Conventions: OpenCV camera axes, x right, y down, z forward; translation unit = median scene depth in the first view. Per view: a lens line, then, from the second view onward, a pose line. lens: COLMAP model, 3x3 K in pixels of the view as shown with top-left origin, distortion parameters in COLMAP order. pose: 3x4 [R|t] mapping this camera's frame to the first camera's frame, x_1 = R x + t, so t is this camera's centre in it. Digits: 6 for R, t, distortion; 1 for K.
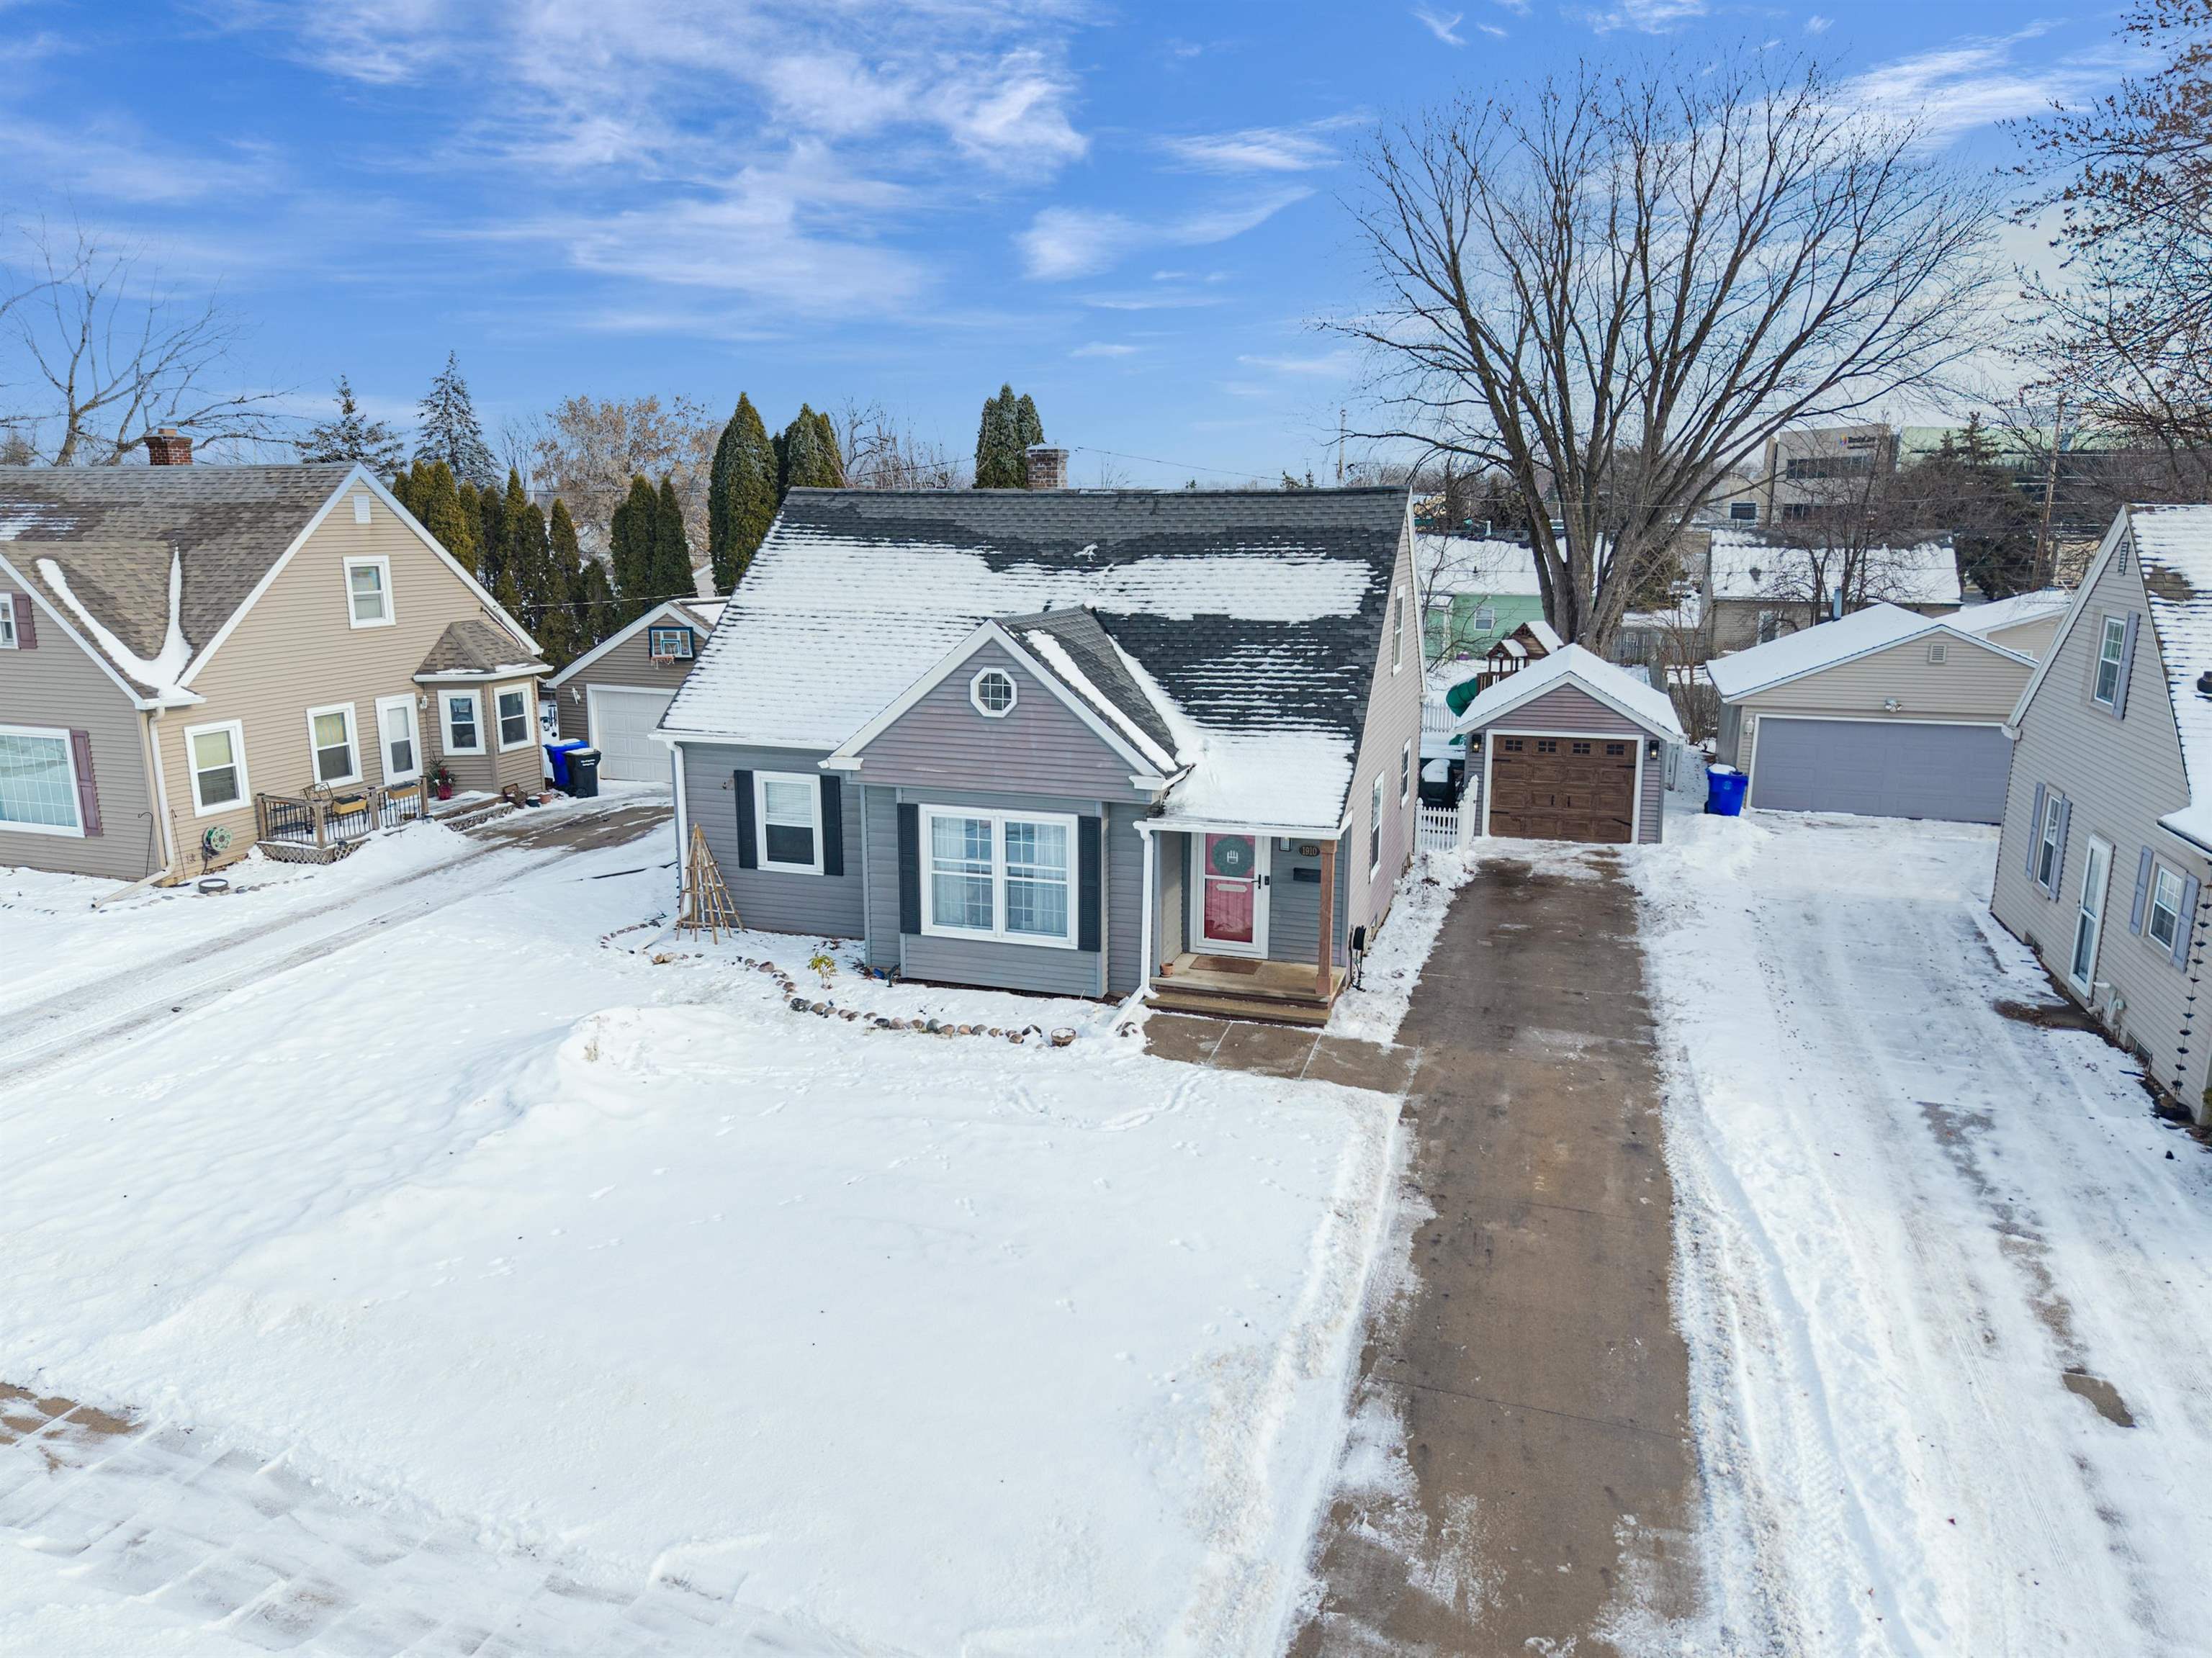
lens RADIAL K [[1470.0, 0, 1106.0], [0, 1470.0, 829.0], [0, 0, 1]] dist [0.043158, -0.041528]
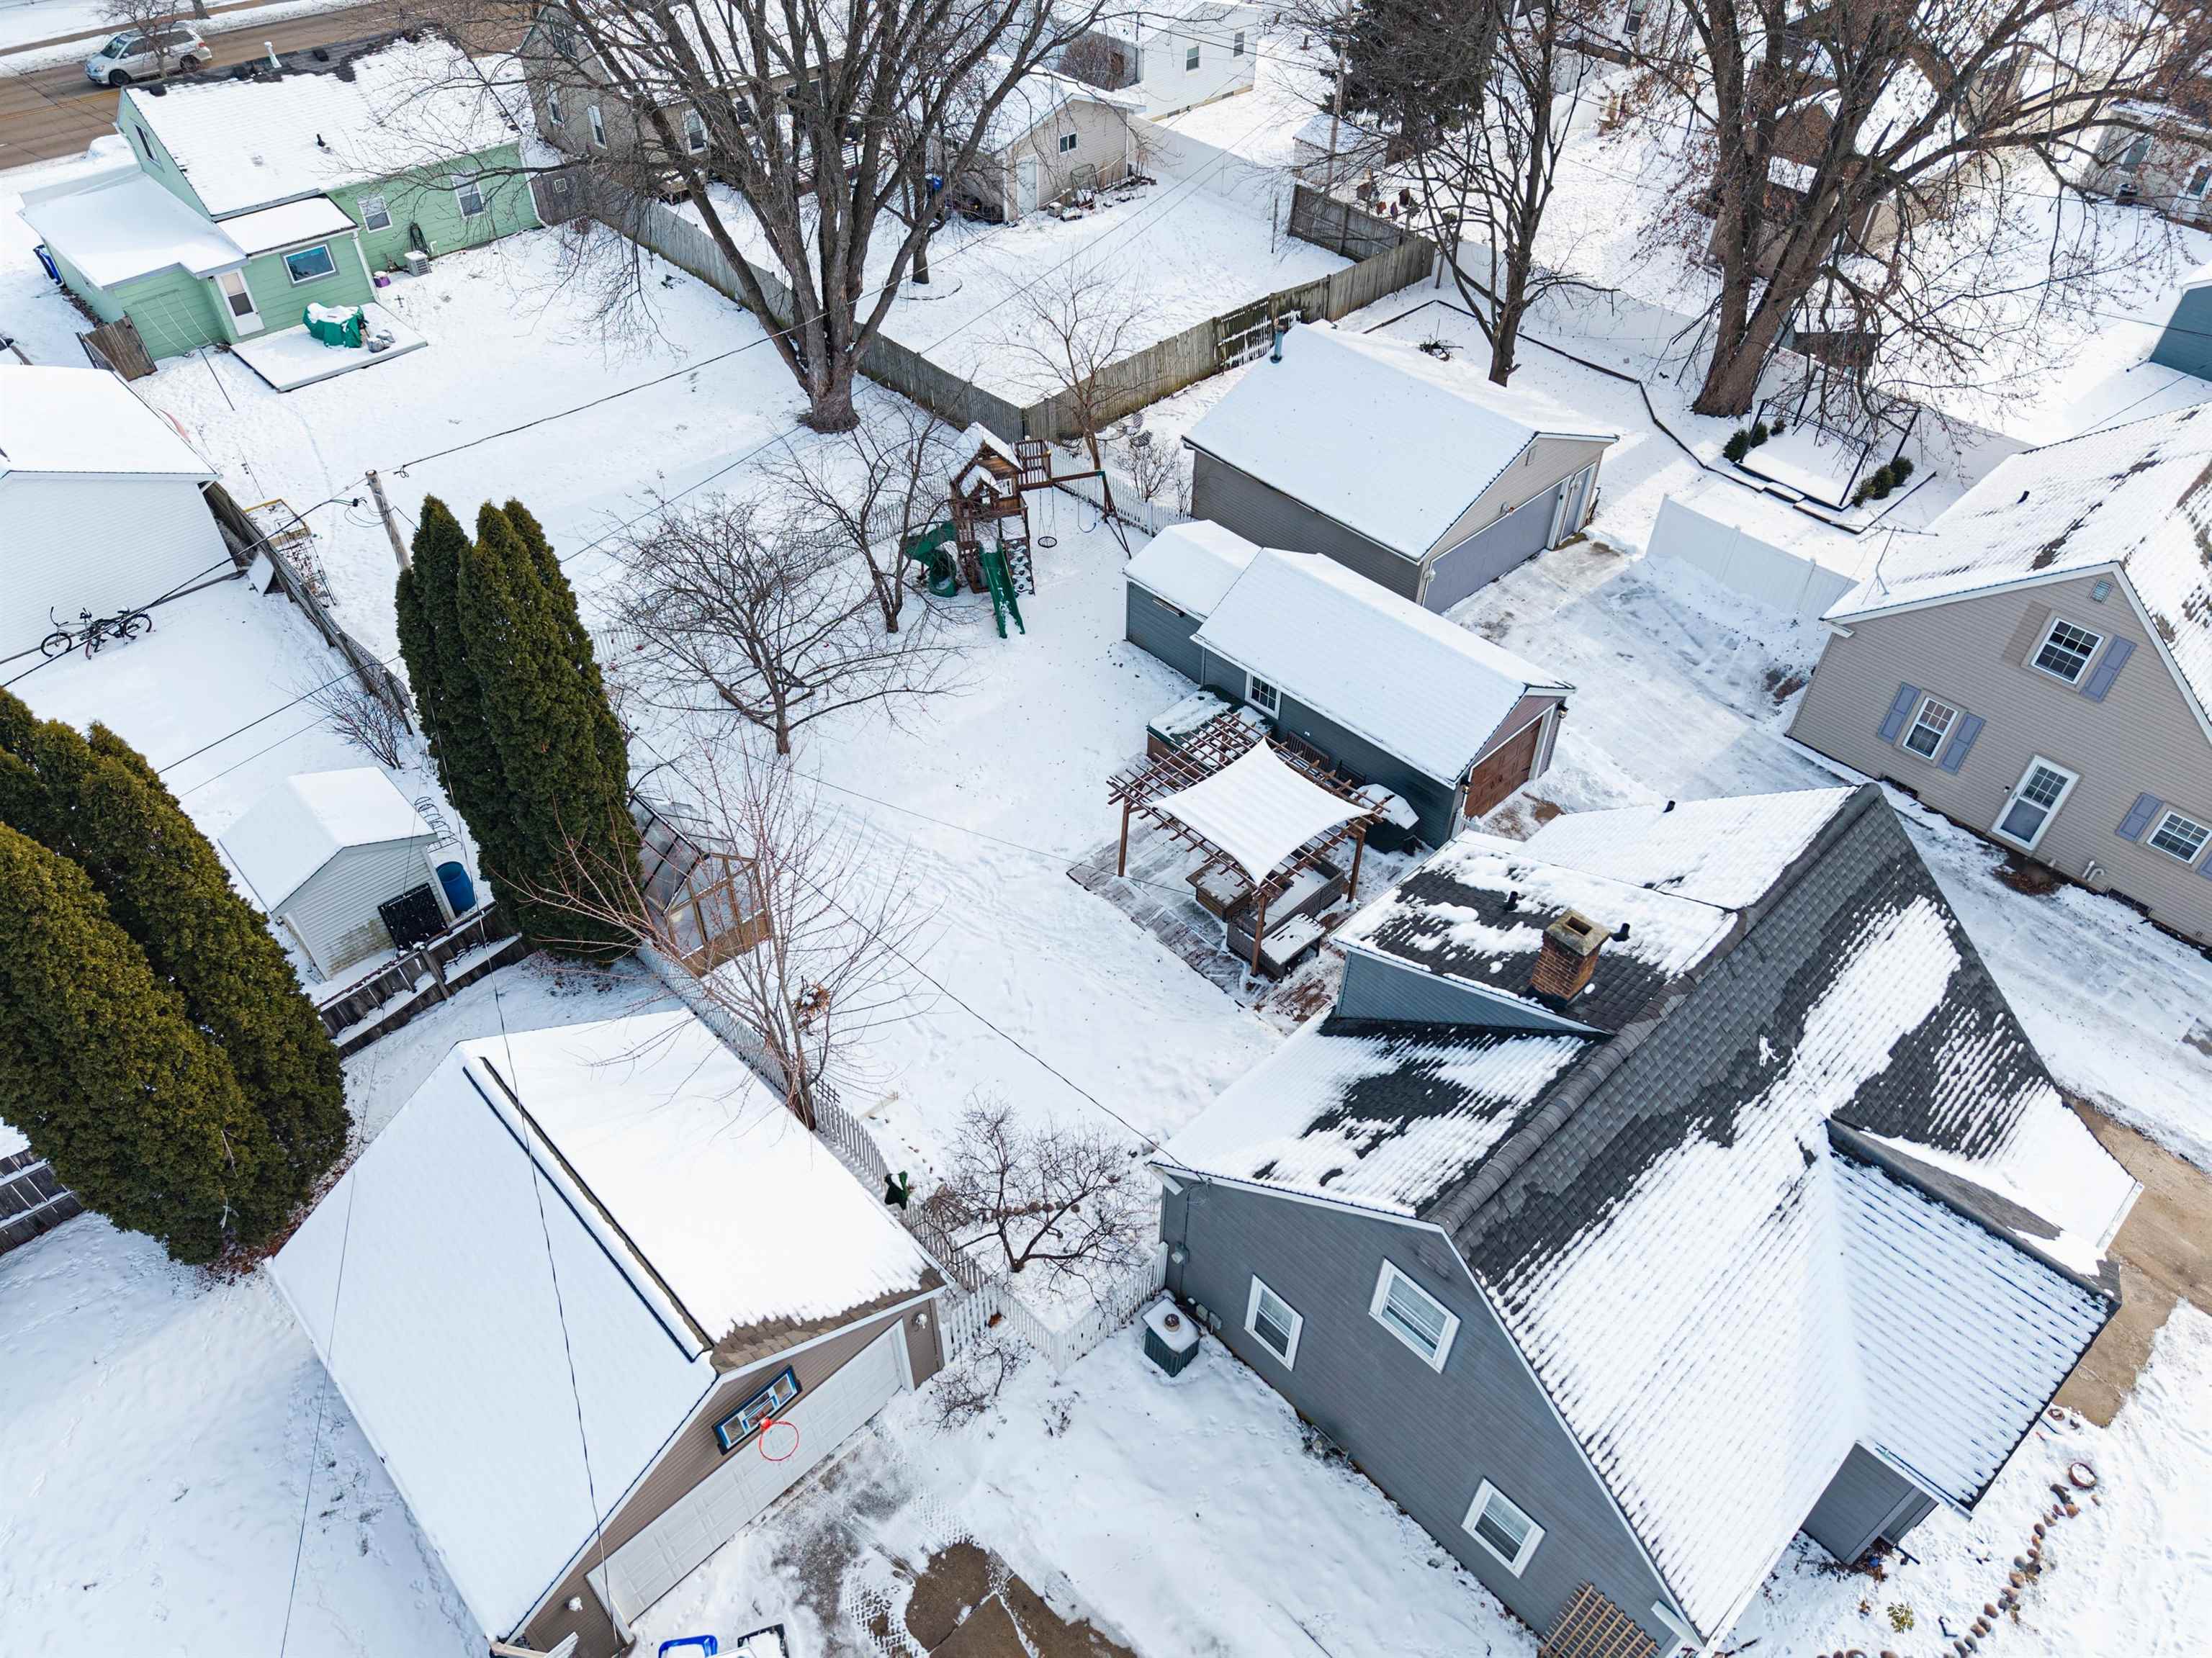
lens RADIAL K [[1482.3, 0, 1108.0], [0, 1482.3, 828.3], [0, 0, 1]] dist [0.021417, -0.021319]
pose [[0.464604, -0.611236, 0.640729, -0.743966], [0.176573, 0.772980, 0.609364, -0.992506], [-0.867736, -0.169977, 0.467057, 1.087024]]
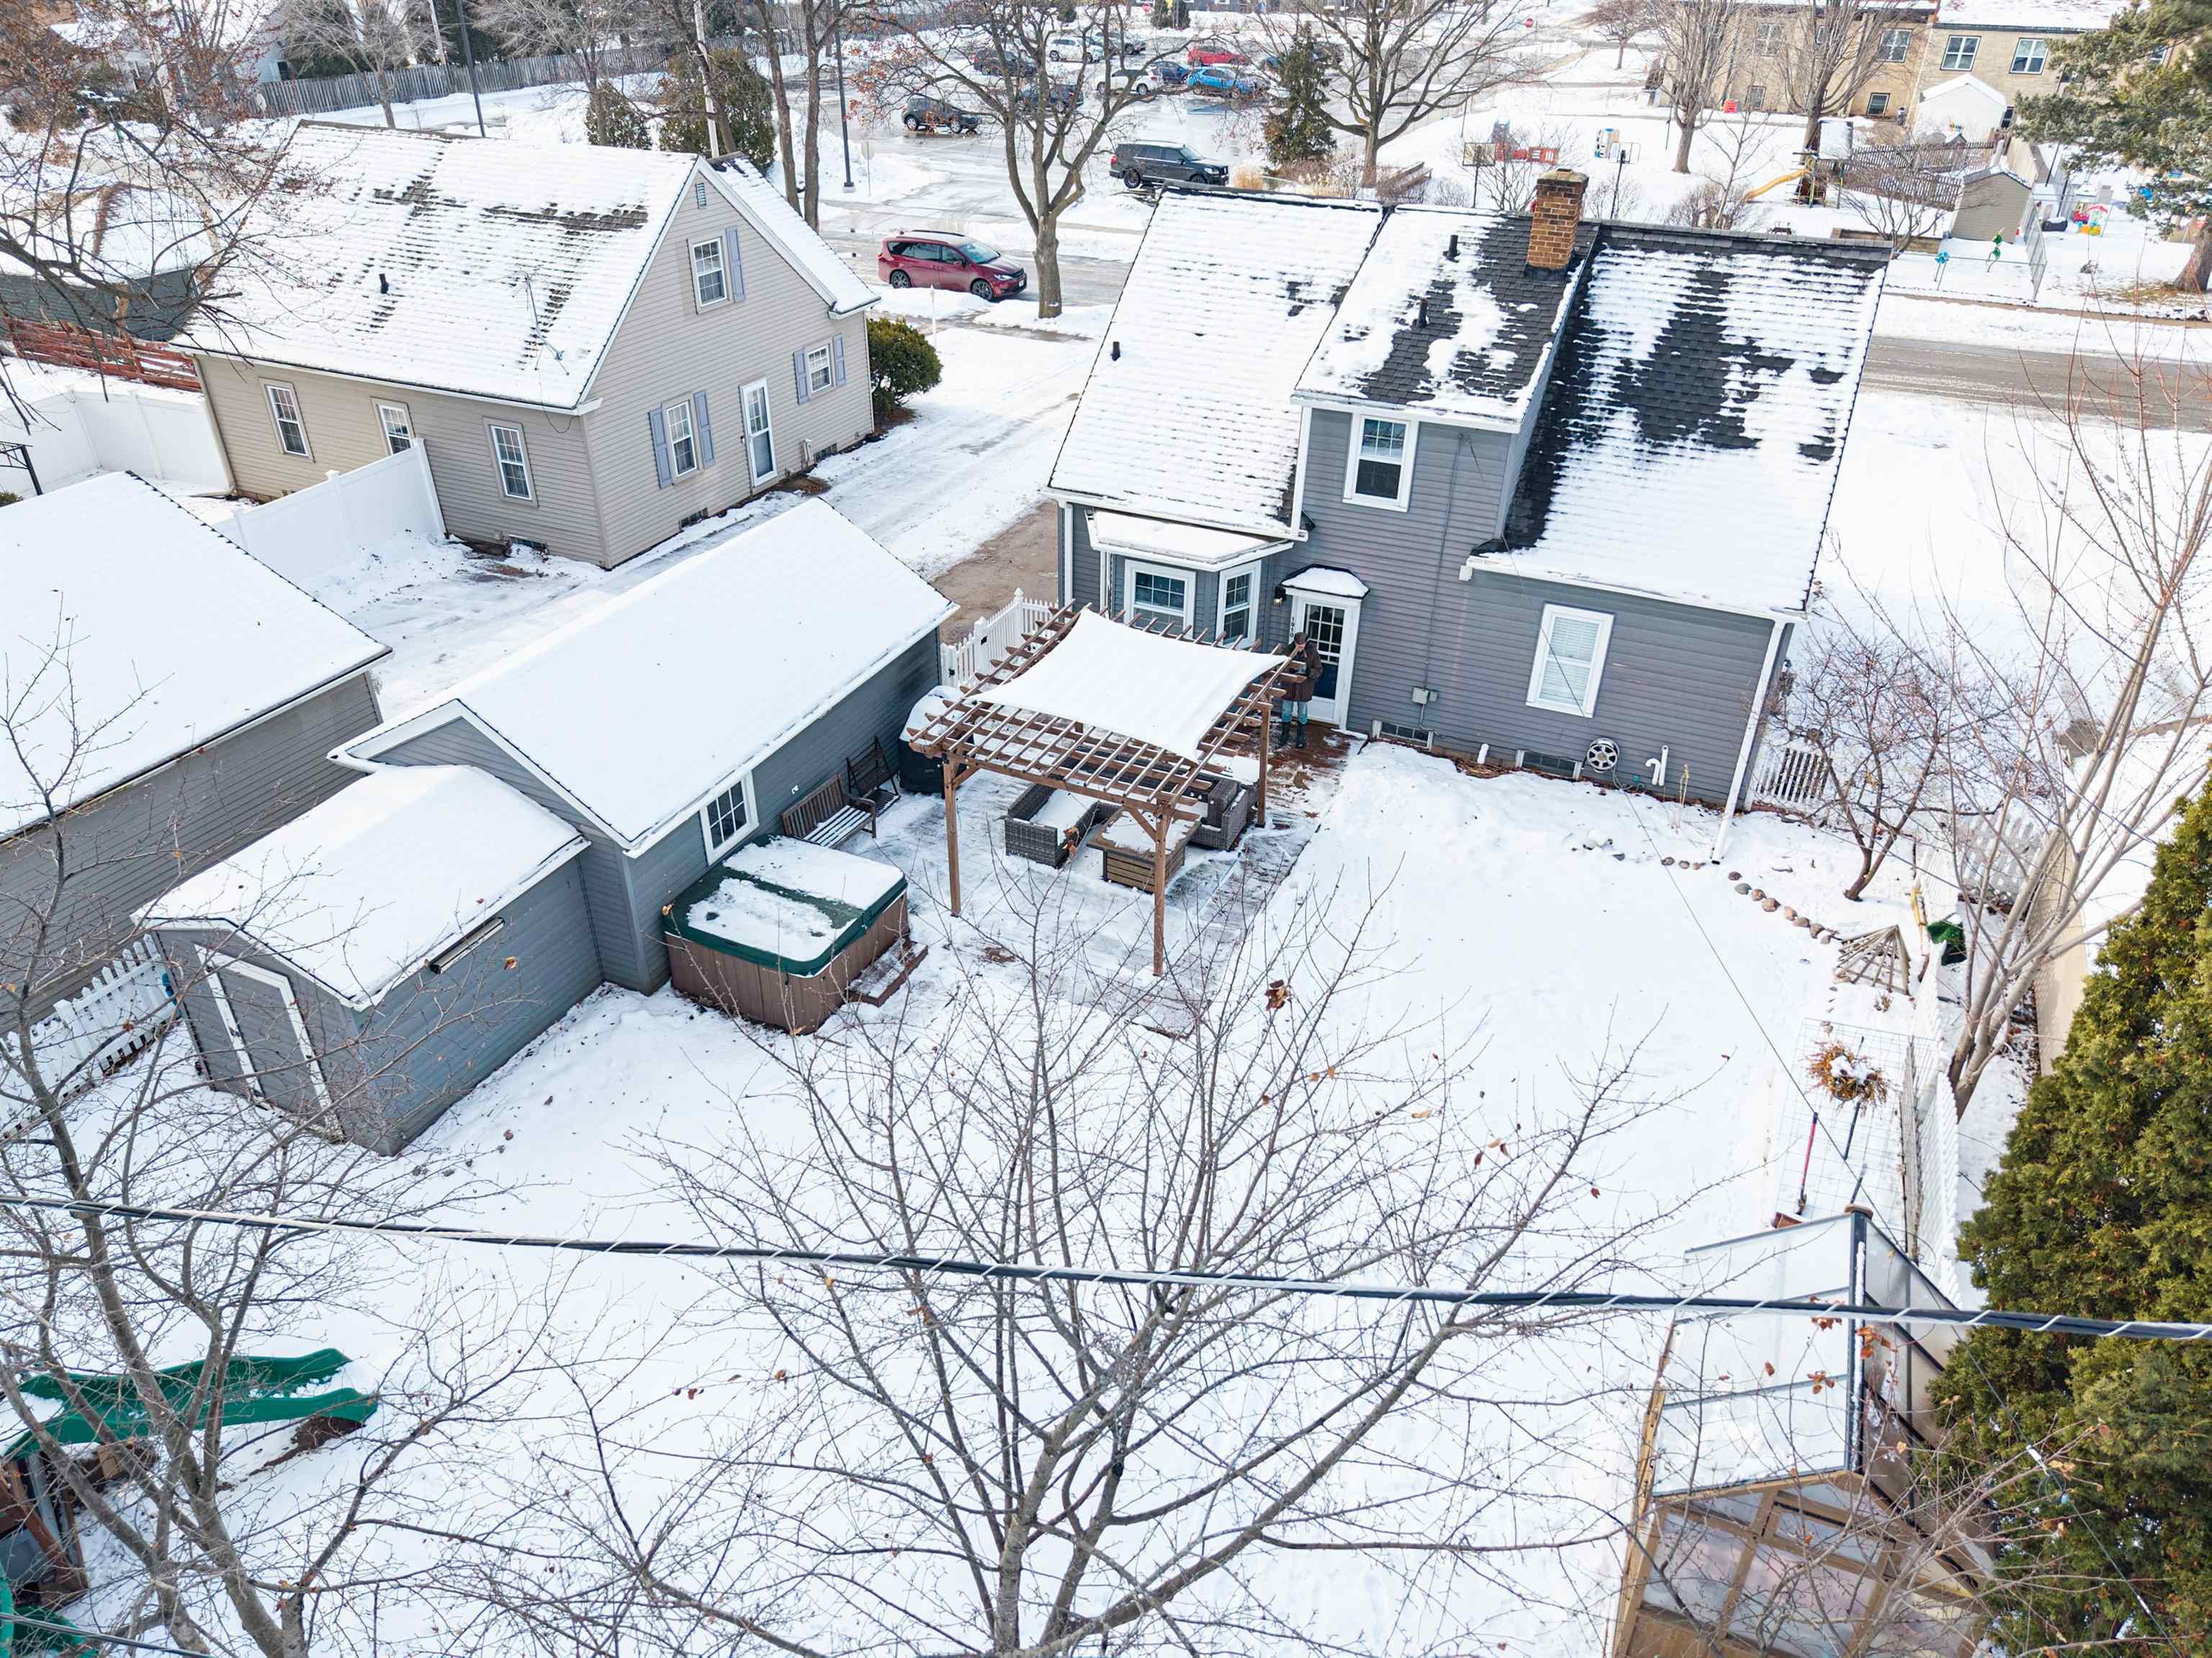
lens RADIAL K [[1482.3, 0, 1108.0], [0, 1482.3, 828.3], [0, 0, 1]] dist [0.021417, -0.021319]
pose [[-0.993830, -0.071014, 0.085197, 0.139127], [0.008625, 0.716339, 0.697699, -0.711874], [-0.110576, 0.694130, -0.711307, 2.309384]]
